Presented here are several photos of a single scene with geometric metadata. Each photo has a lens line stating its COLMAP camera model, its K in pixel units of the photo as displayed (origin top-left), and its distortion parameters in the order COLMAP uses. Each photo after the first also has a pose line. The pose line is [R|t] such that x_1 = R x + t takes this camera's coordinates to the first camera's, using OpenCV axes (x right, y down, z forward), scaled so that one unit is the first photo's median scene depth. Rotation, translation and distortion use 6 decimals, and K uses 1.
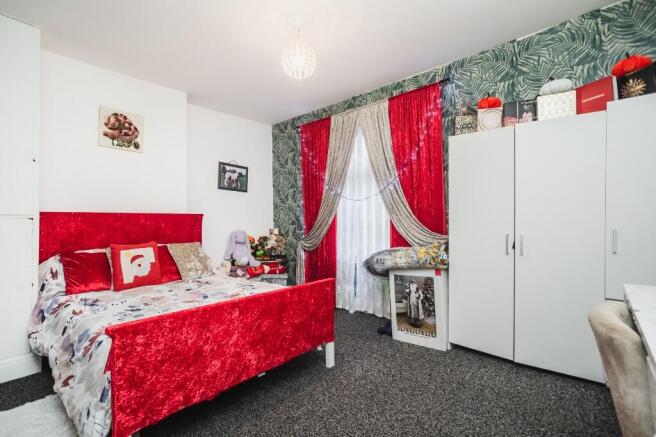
lens RADIAL K [[320.6, 0, 329.4], [0, 320.6, 219.5], [0, 0, 1]] dist [-0.006218, 0.006761]
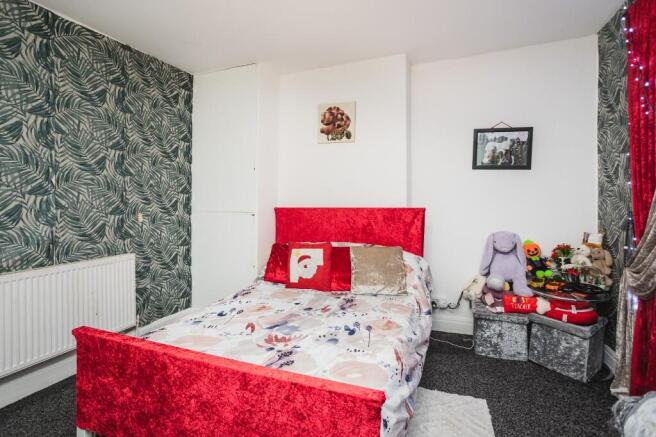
lens RADIAL K [[320.6, 0, 329.6], [0, 320.6, 207.1], [0, 0, 1]] dist [-0.006218, 0.006761]
pose [[0.330016, 0.027518, -0.943574, 0.268607], [0.009308, 0.999432, 0.032403, -0.051919], [0.943929, -0.019476, 0.329572, 0.634975]]
